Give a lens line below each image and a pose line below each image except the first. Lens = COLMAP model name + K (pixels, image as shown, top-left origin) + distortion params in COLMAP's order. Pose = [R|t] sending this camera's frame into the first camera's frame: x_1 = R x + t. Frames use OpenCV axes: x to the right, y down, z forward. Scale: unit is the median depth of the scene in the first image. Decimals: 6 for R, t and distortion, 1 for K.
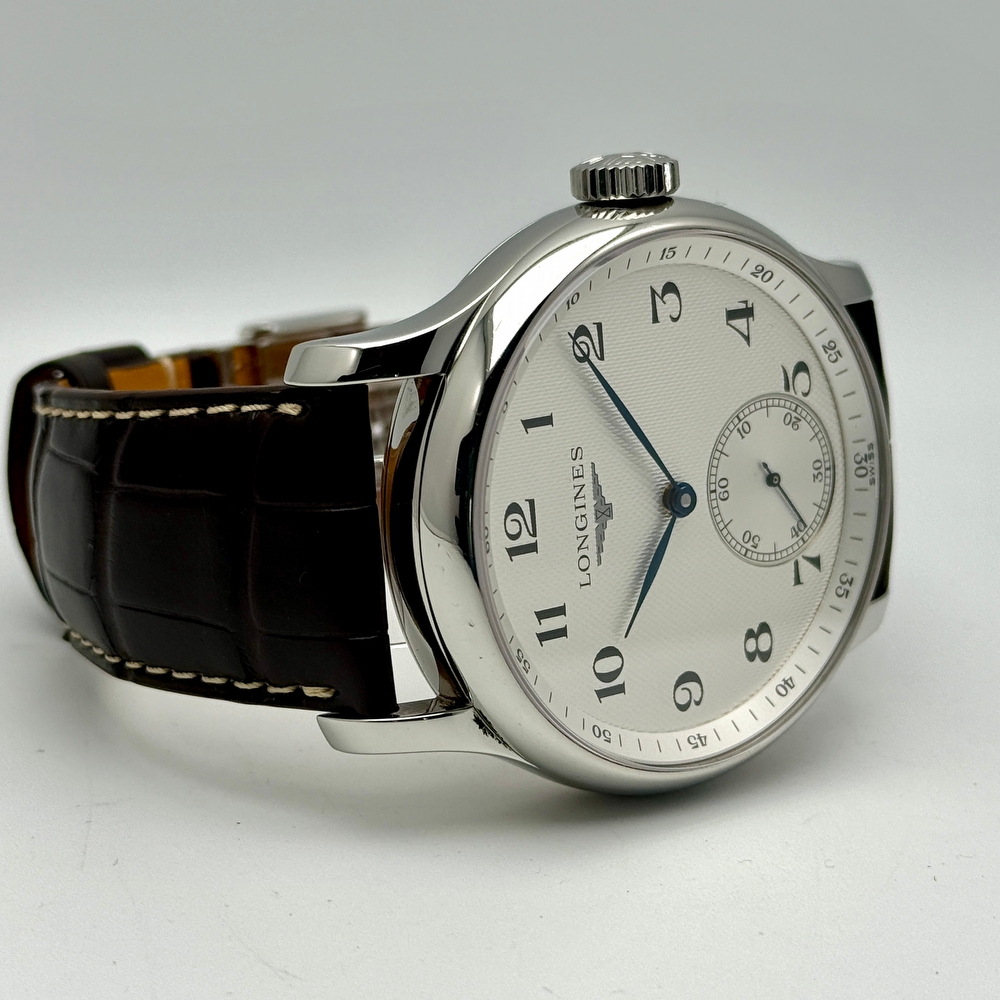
lens RADIAL K [[2634.4, 0, 496.4], [0, 2634.4, 508.0], [0, 0, 1]] dist [0.274848, 0.000000]
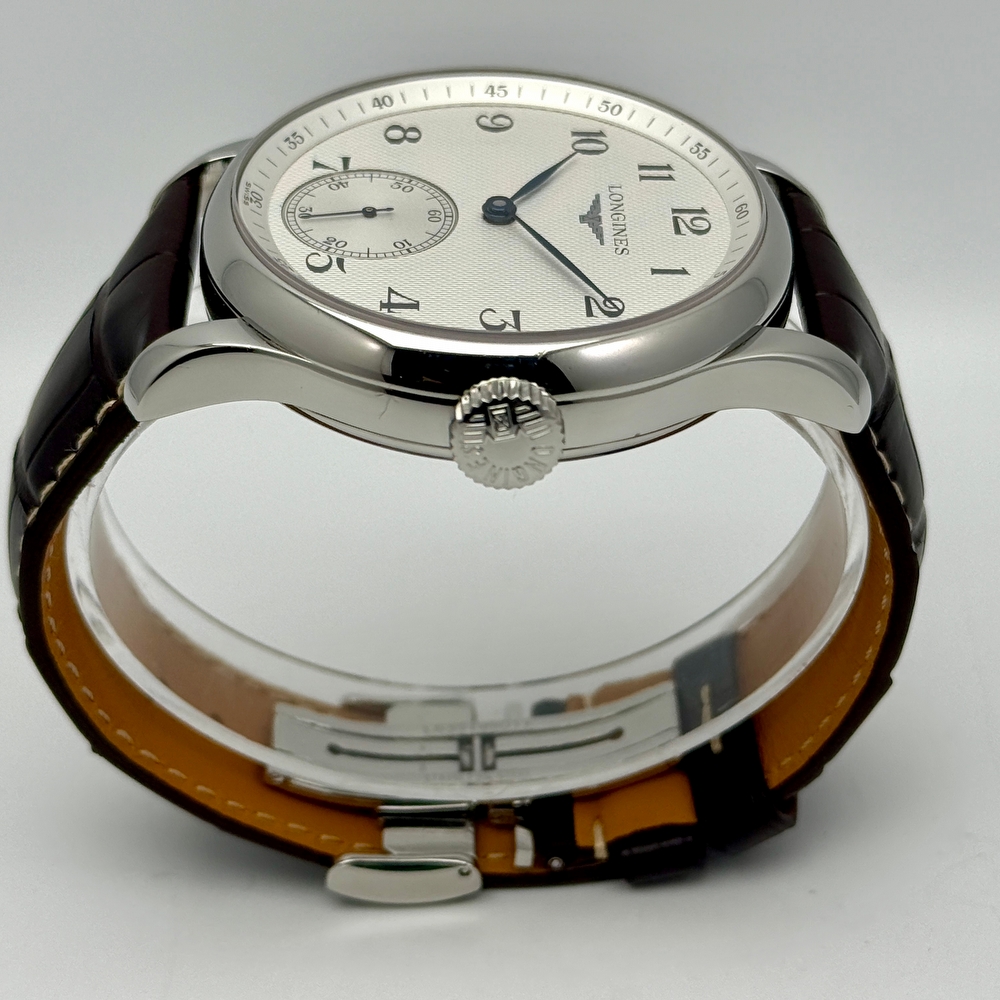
lens RADIAL K [[2634.4, 0, 495.7], [0, 2634.4, 500.0], [0, 0, 1]] dist [0.274848, 0.000000]
pose [[-0.774284, -0.542431, -0.325965, 0.336668], [0.137929, -0.647350, 0.749609, -0.825043], [-0.617625, 0.535450, 0.576050, 0.468362]]
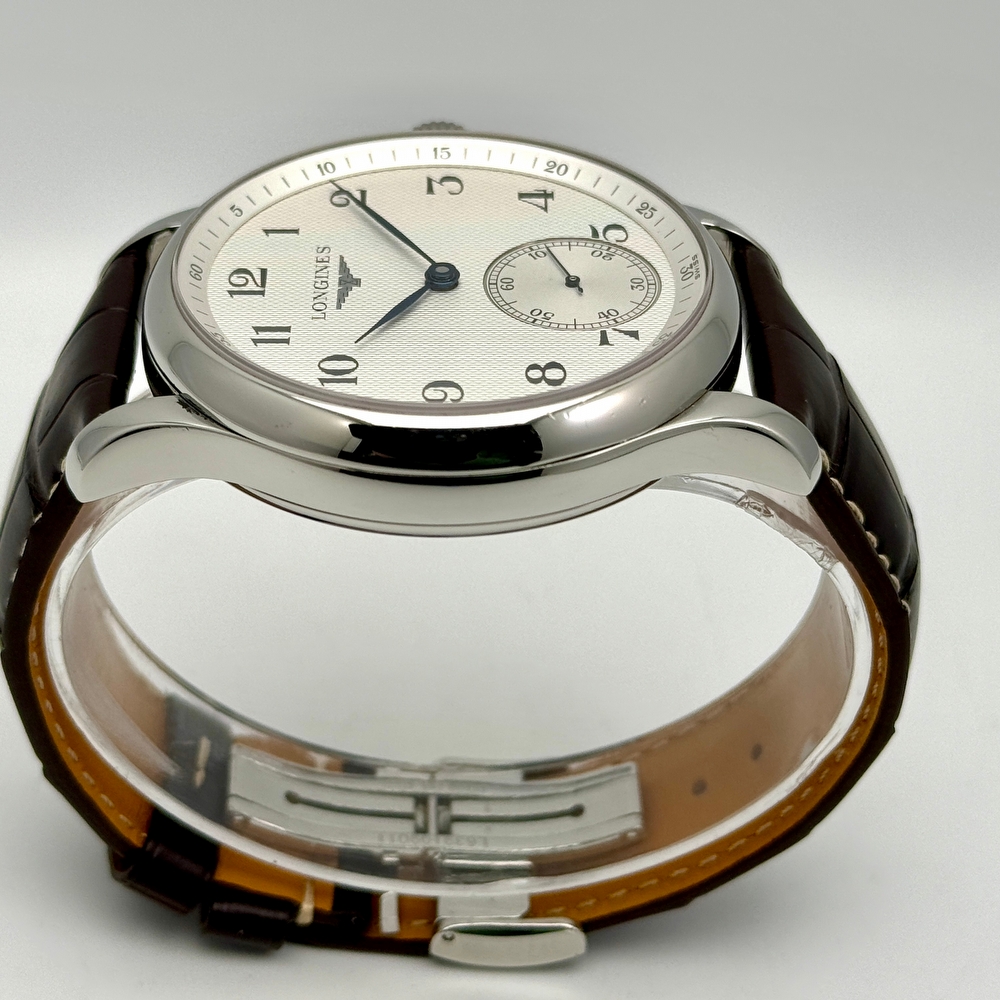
lens RADIAL K [[2634.4, 0, 466.6], [0, 2634.4, 502.6], [0, 0, 1]] dist [0.274848, 0.000000]
pose [[0.799915, -0.442645, -0.405219, 0.440284], [-0.145310, 0.512277, -0.846438, 0.878316], [0.582256, 0.735961, 0.345457, 0.710860]]
